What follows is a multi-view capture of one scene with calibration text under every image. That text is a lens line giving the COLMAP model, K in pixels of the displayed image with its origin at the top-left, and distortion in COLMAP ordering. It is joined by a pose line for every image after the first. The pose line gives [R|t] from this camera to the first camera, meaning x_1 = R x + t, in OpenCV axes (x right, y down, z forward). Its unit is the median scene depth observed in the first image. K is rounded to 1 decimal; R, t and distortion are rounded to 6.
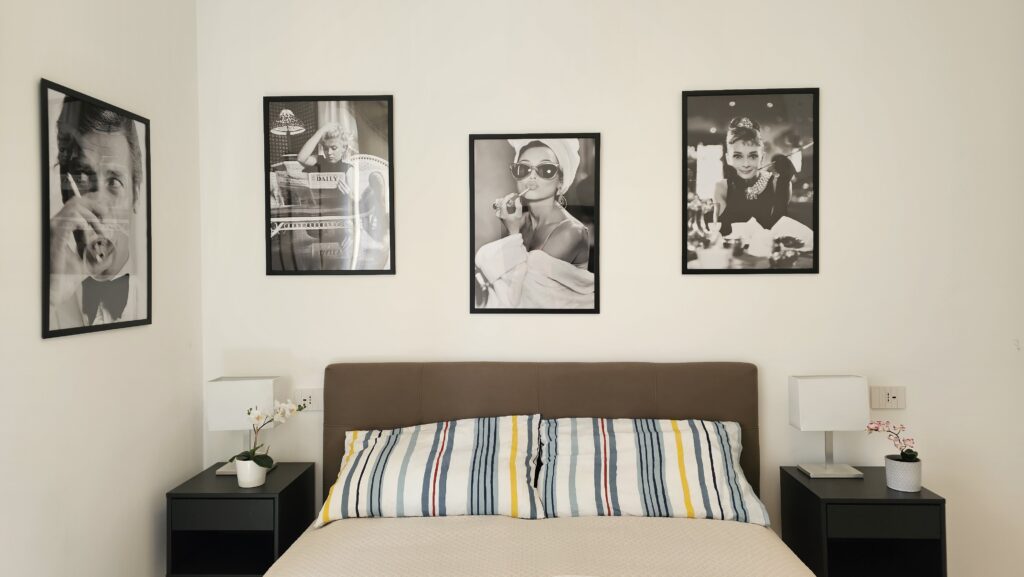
lens RADIAL K [[678.1, 0, 505.4], [0, 678.1, 279.4], [0, 0, 1]] dist [0.073023, -0.070668]
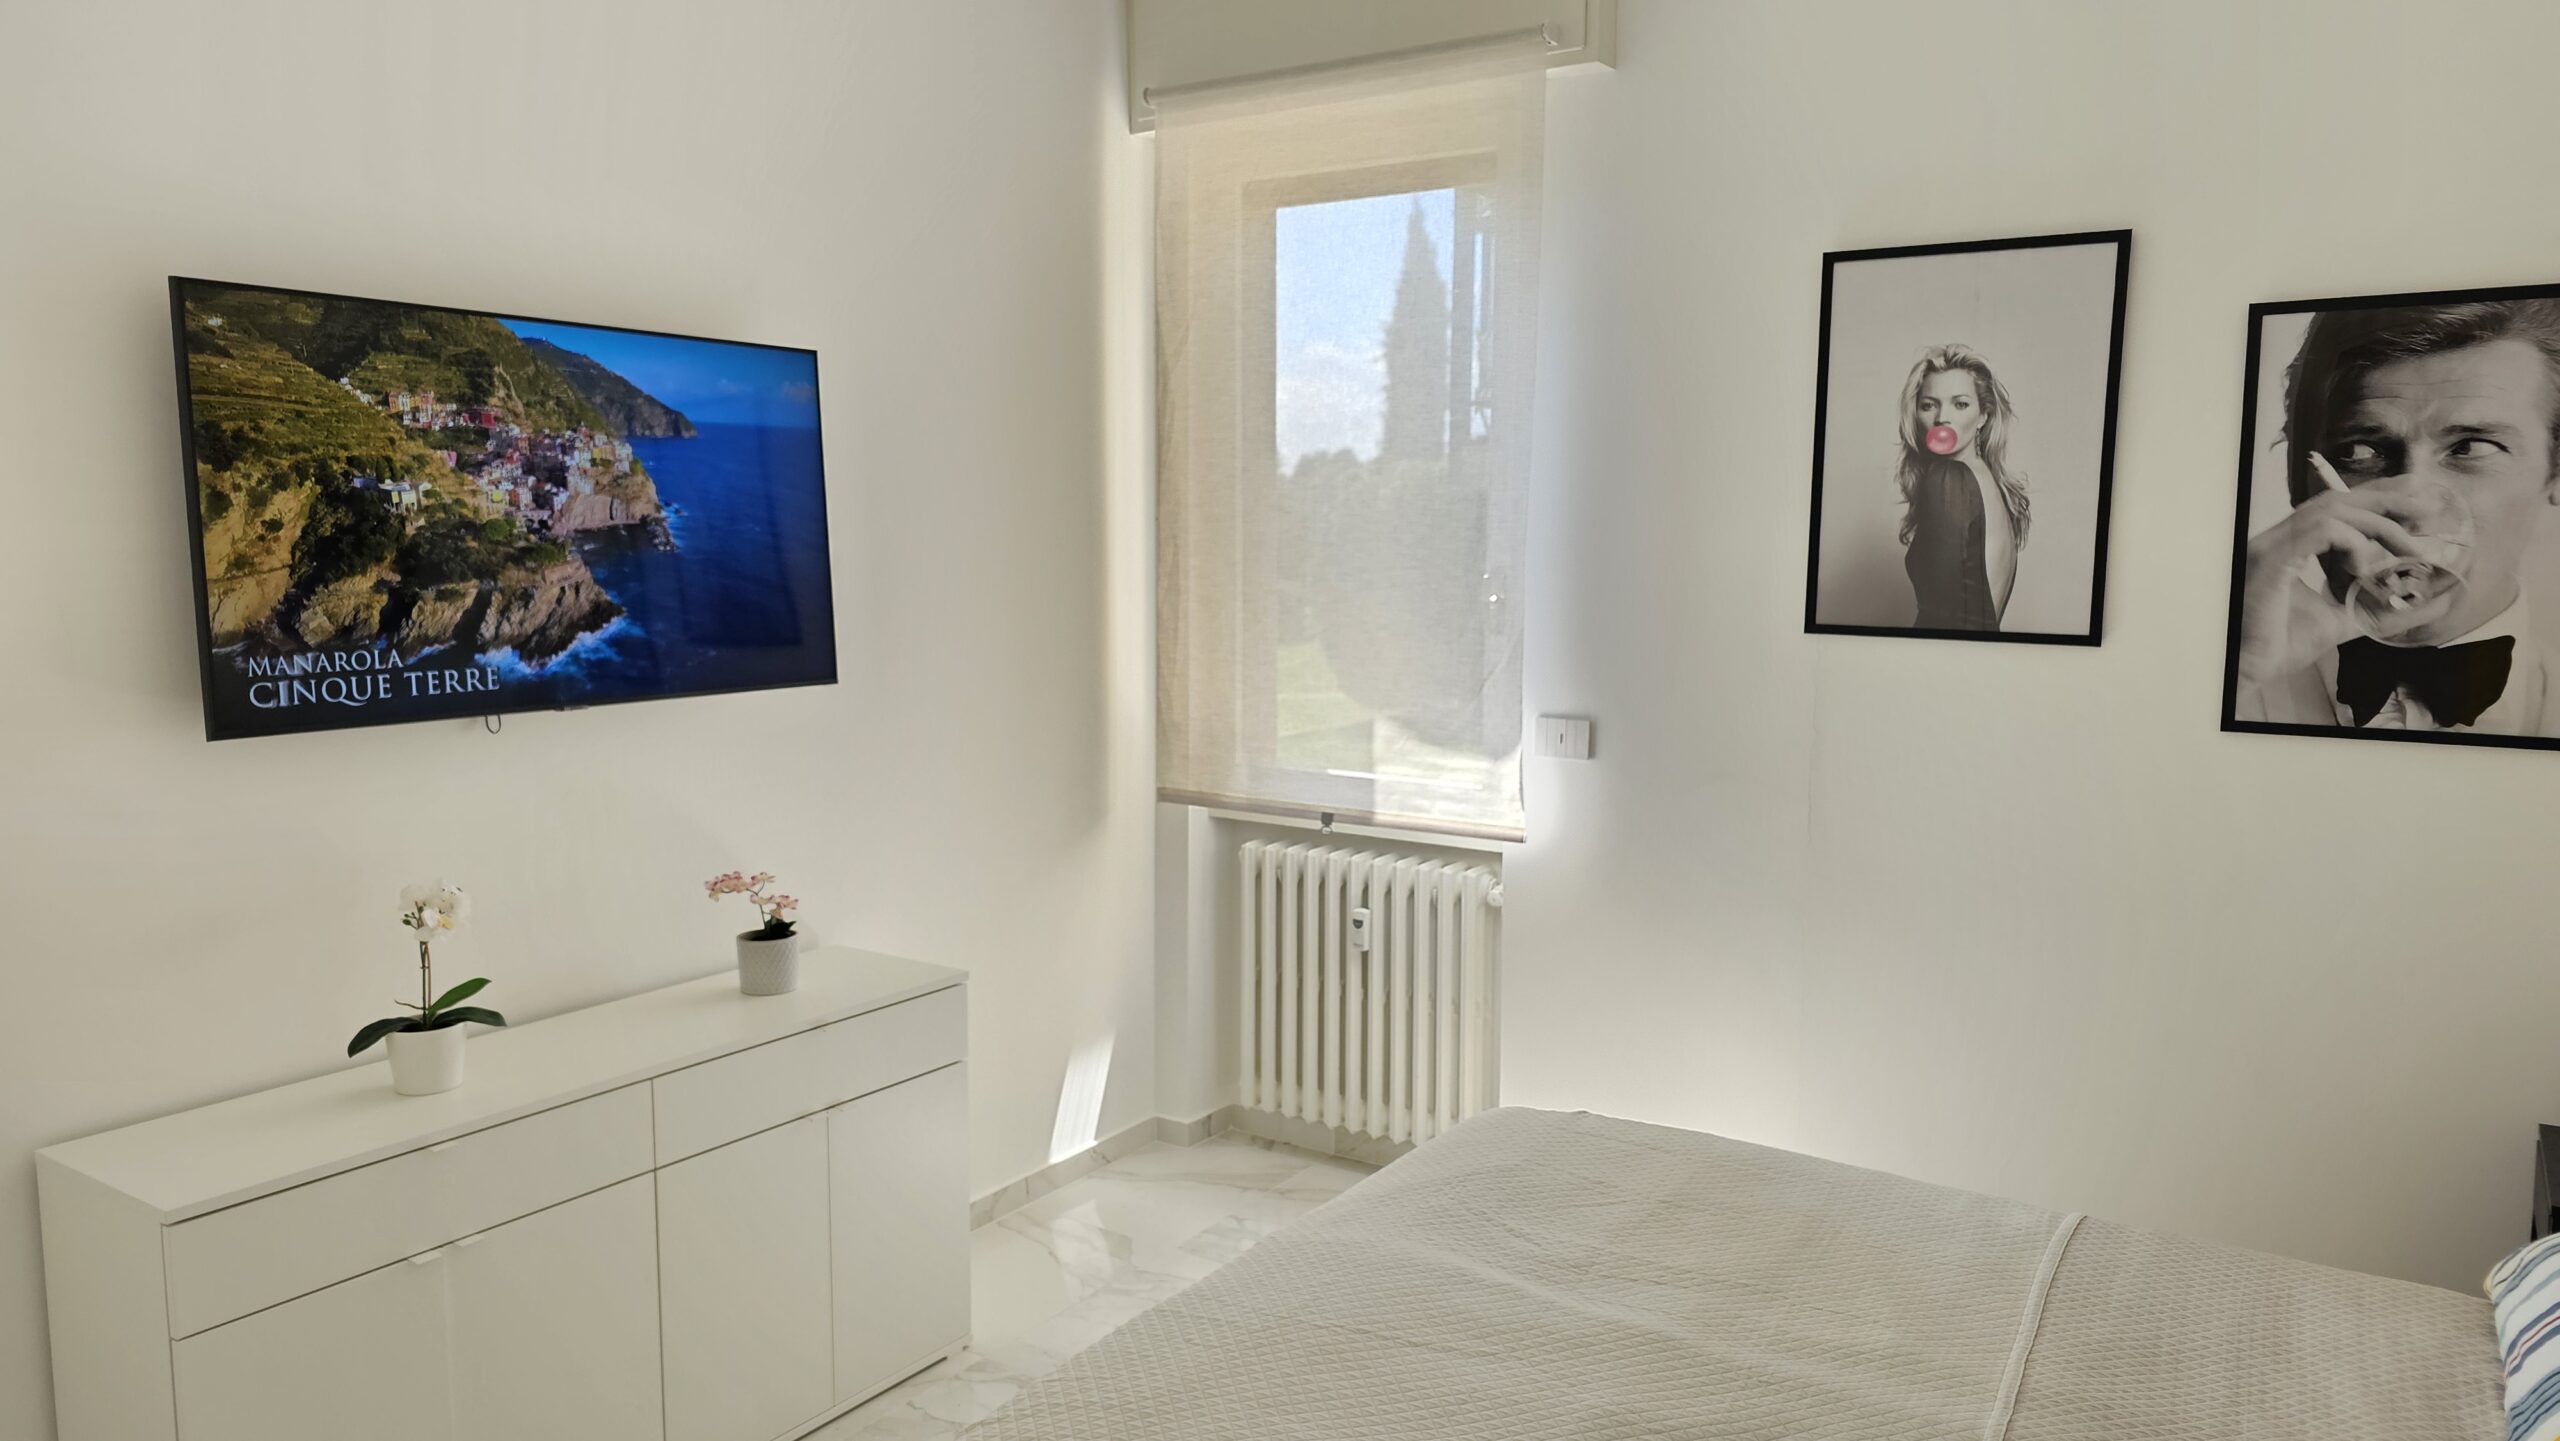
lens RADIAL K [[1718.6, 0, 1293.8], [0, 1718.6, 739.2], [0, 0, 1]] dist [0.064210, -0.049240]
pose [[-0.509466, 0.118358, -0.852312, 0.785543], [-0.005801, 0.990000, 0.140946, -0.088178], [0.860471, 0.076751, -0.503685, 0.763746]]
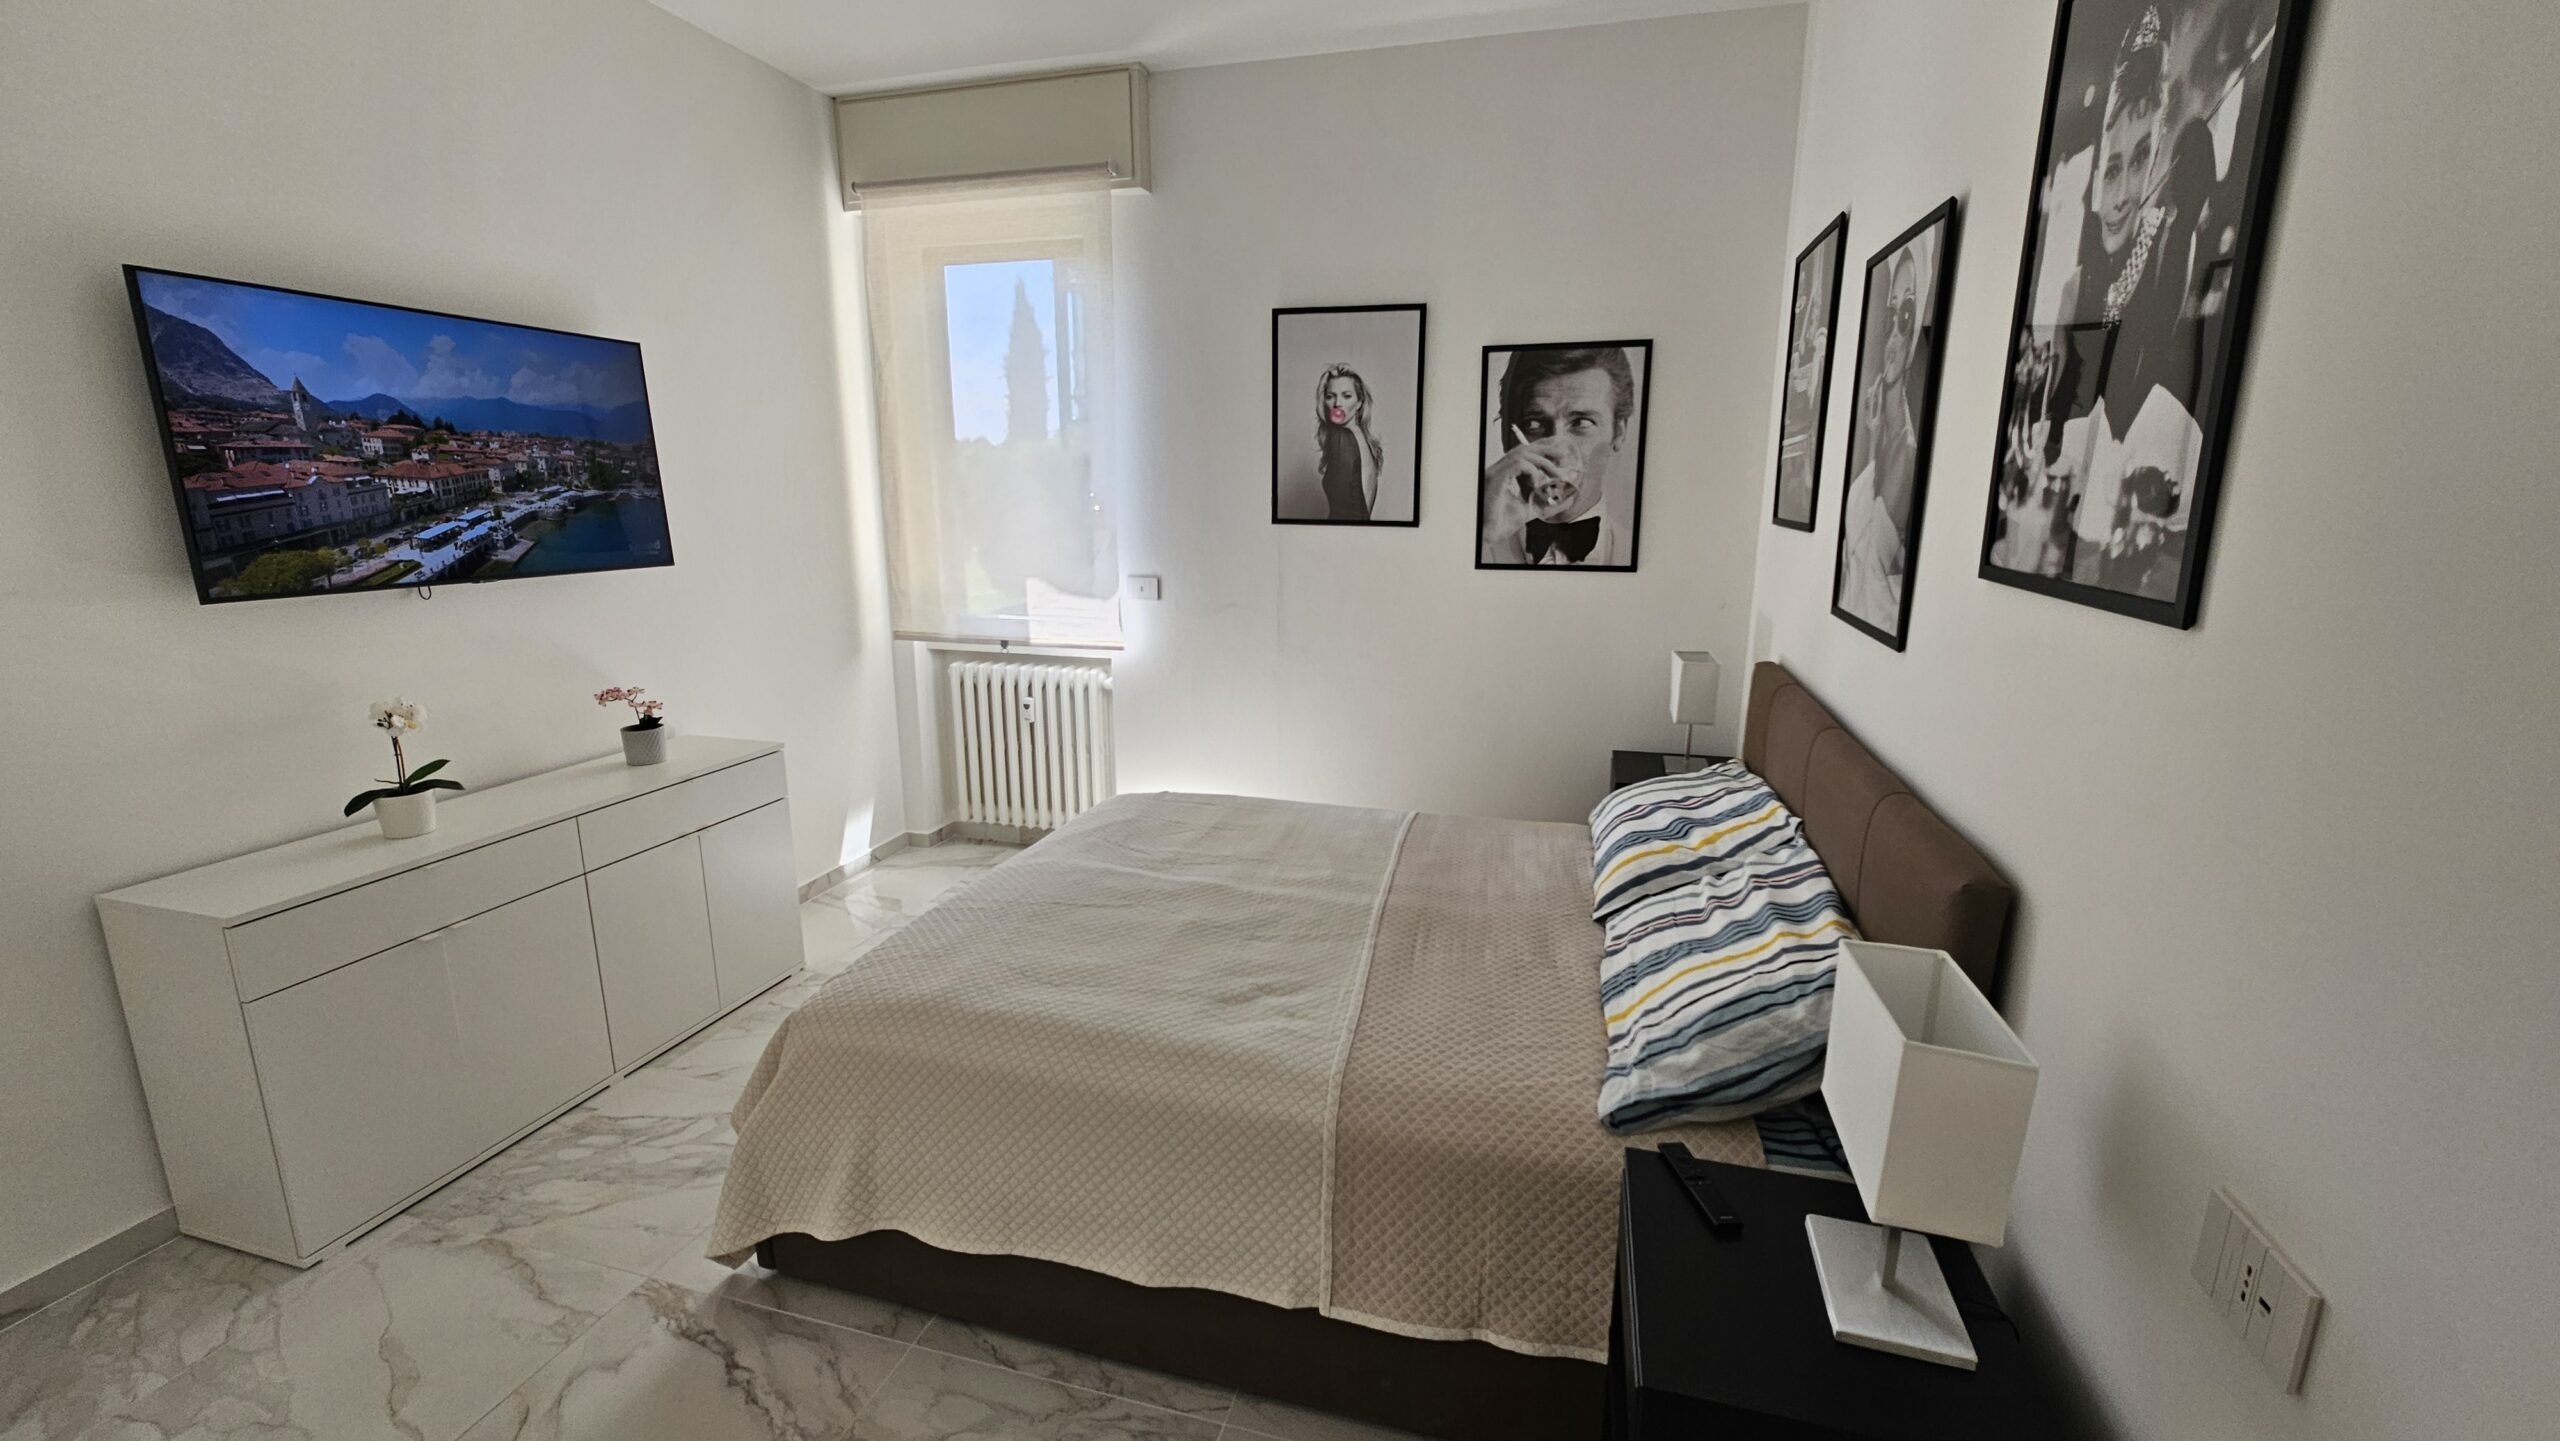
lens RADIAL K [[1039.0, 0, 1283.5], [0, 1039.0, 713.4], [0, 0, 1]] dist [-0.000071, 0.001063]
pose [[-0.228500, 0.220760, -0.948184, 0.865501], [-0.007358, 0.973532, 0.228434, -0.059287], [0.973516, 0.059174, -0.220828, 0.776348]]
